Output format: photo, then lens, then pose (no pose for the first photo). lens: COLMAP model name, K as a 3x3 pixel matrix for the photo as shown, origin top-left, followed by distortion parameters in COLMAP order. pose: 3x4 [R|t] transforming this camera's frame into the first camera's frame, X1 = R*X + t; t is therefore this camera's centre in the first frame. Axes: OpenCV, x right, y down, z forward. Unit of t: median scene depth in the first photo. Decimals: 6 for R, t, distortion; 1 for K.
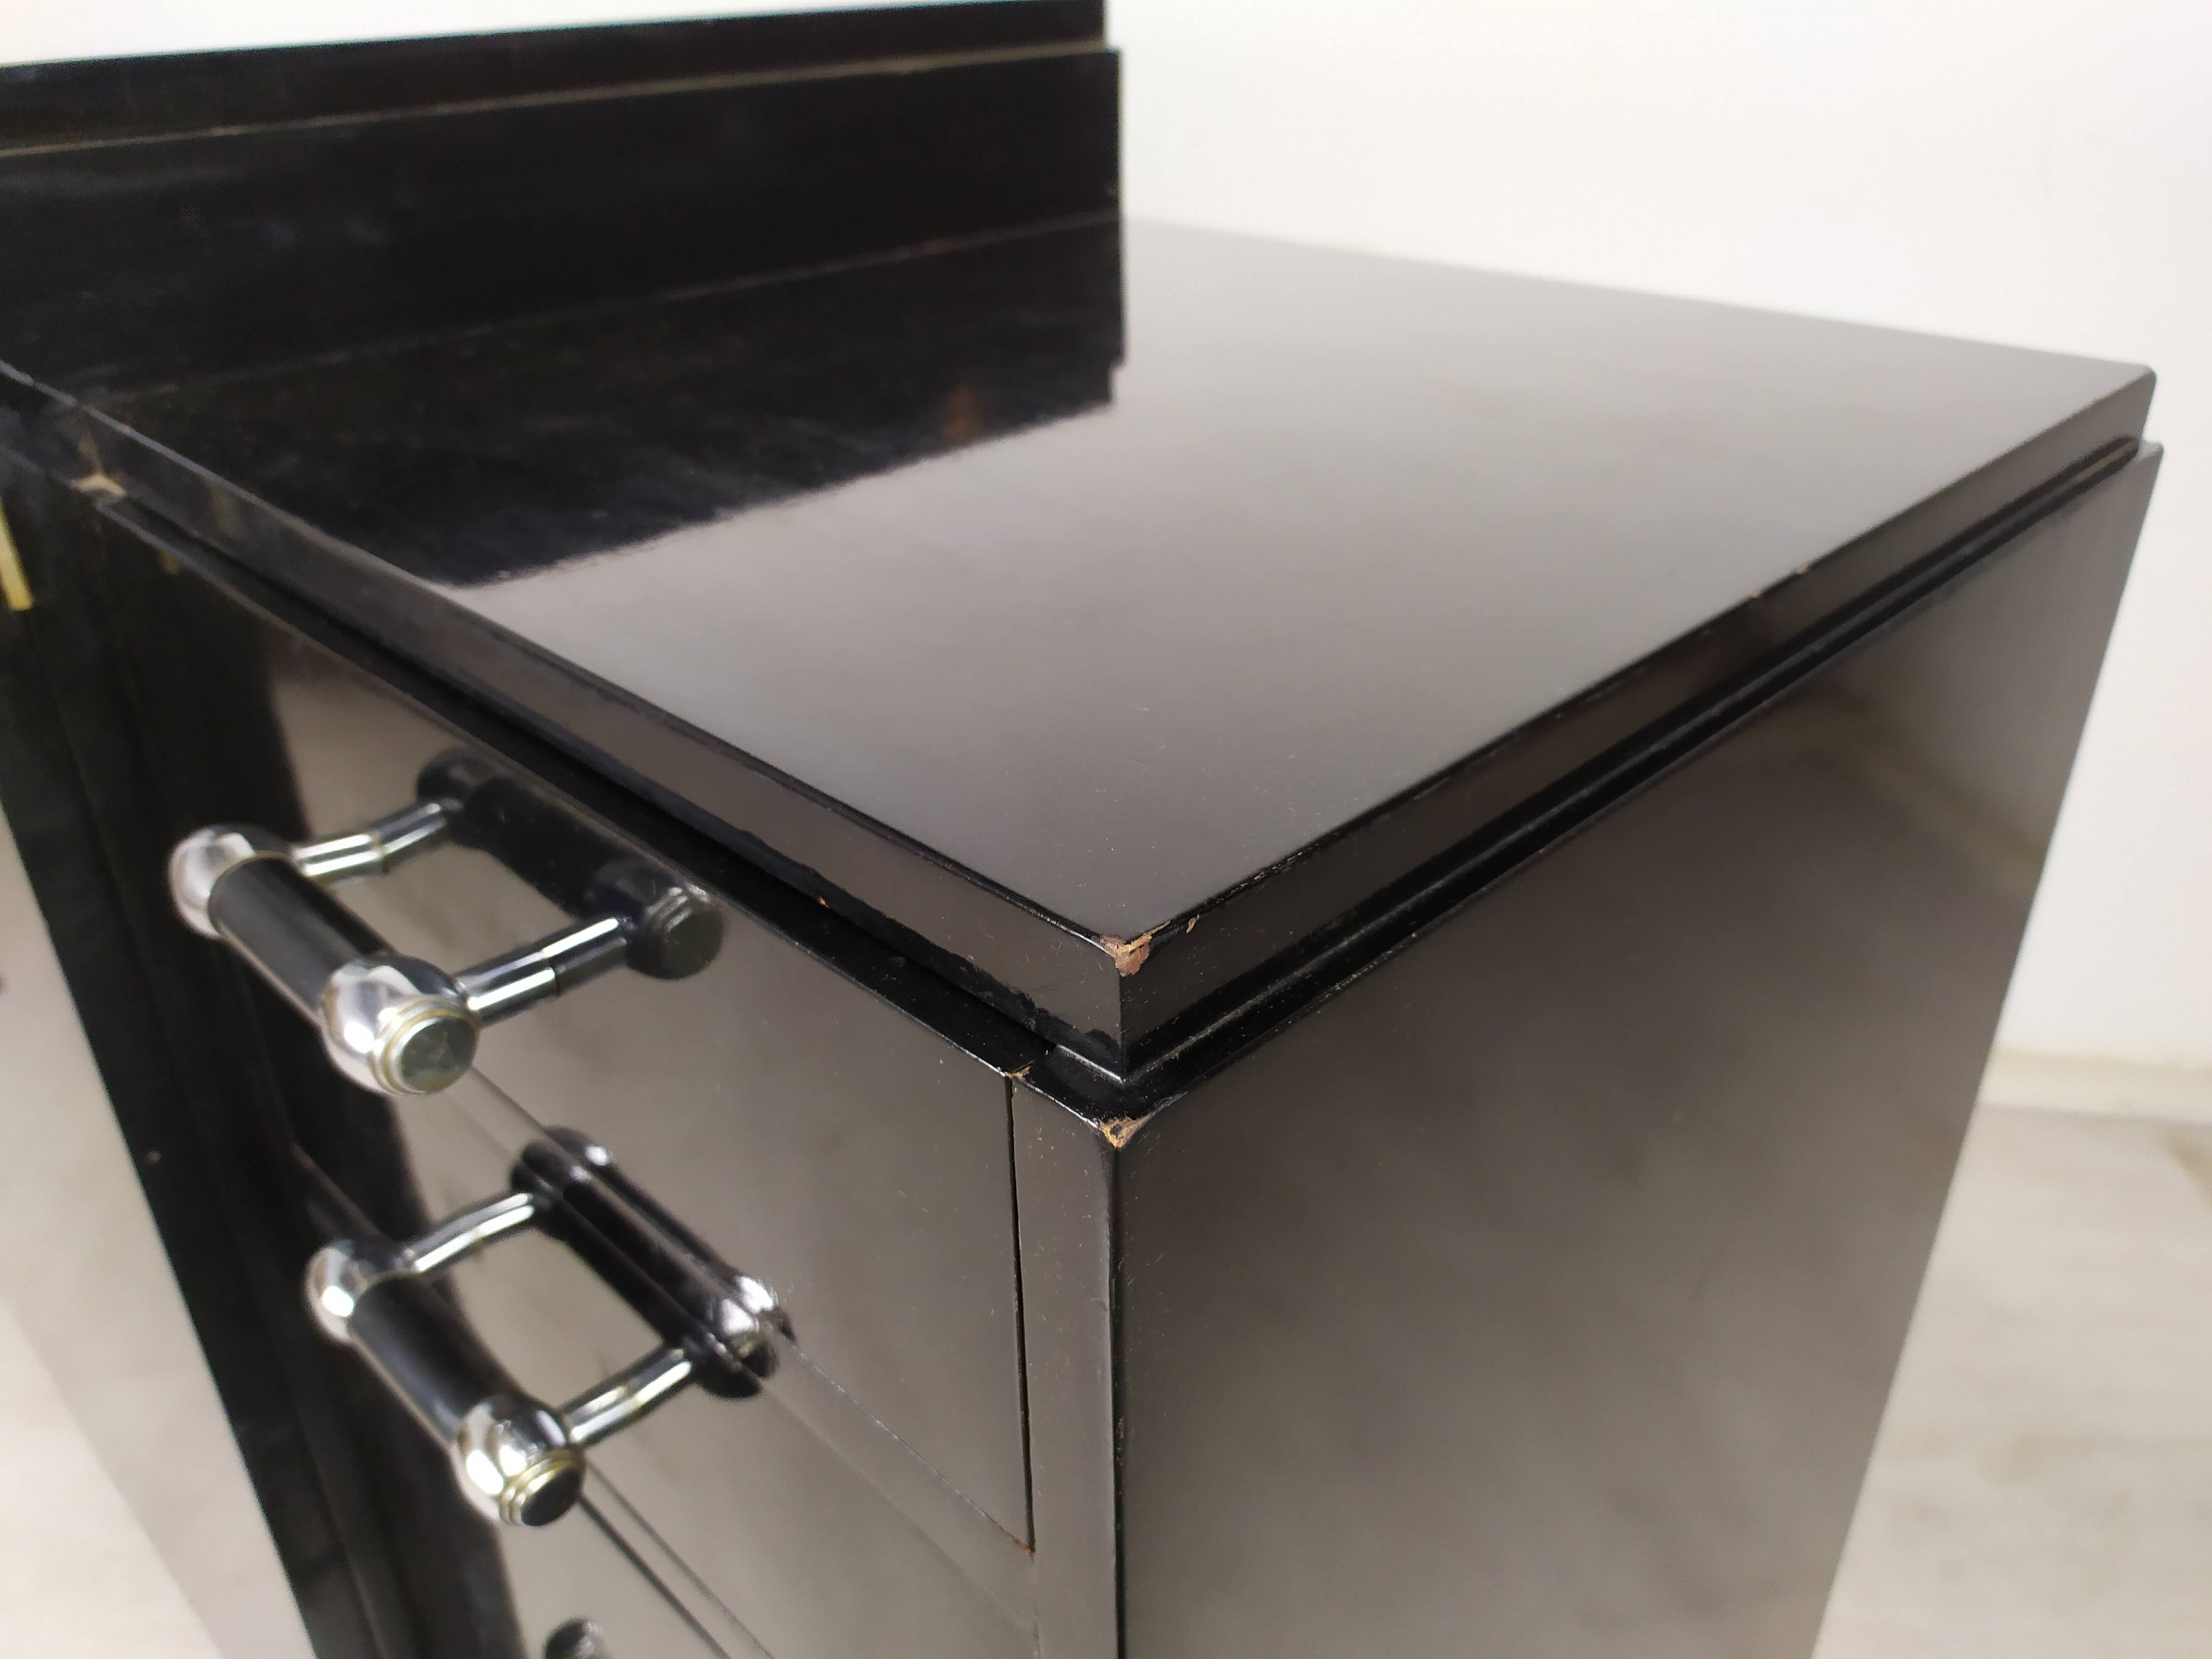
lens RADIAL K [[1669.3, 0, 1106.3], [0, 1669.3, 835.8], [0, 0, 1]] dist [0.040397, -0.065752]
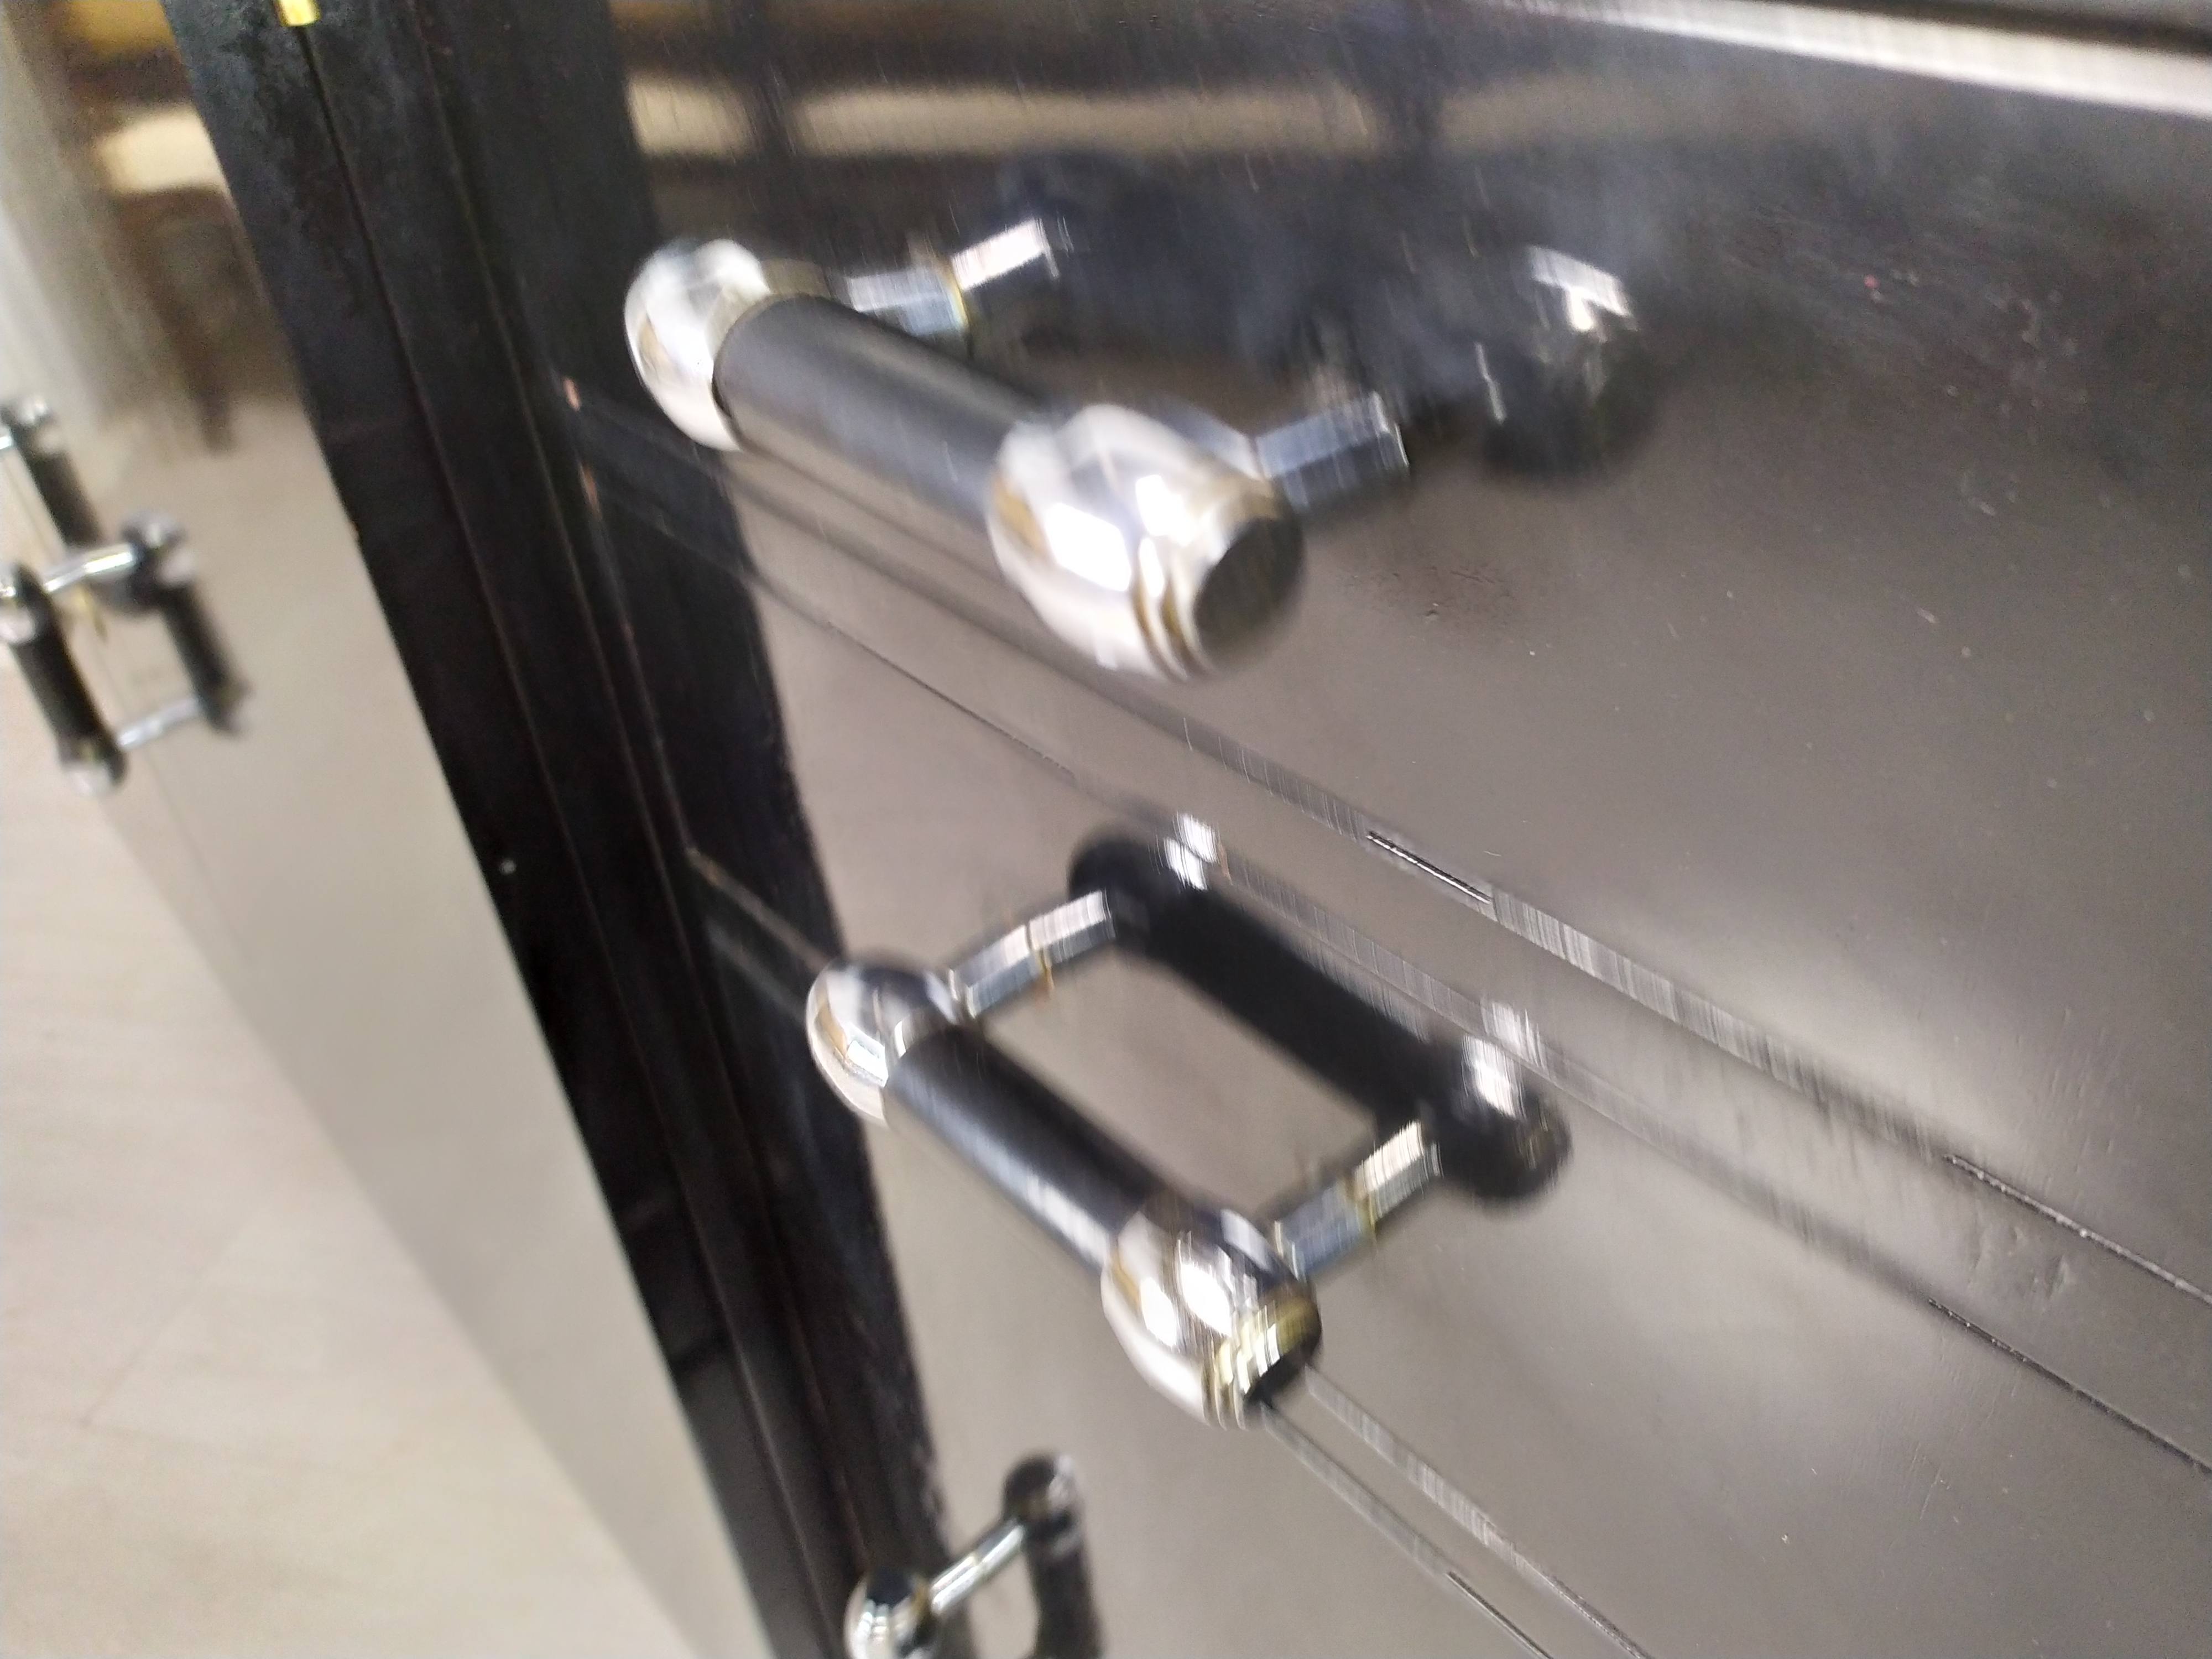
lens RADIAL K [[1669.3, 0, 1106.3], [0, 1669.3, 835.8], [0, 0, 1]] dist [0.040397, -0.065752]
pose [[0.996130, -0.005934, -0.087697, -0.278998], [0.017620, 0.990948, 0.133082, 0.097704], [0.086114, -0.134112, 0.987217, 0.342495]]
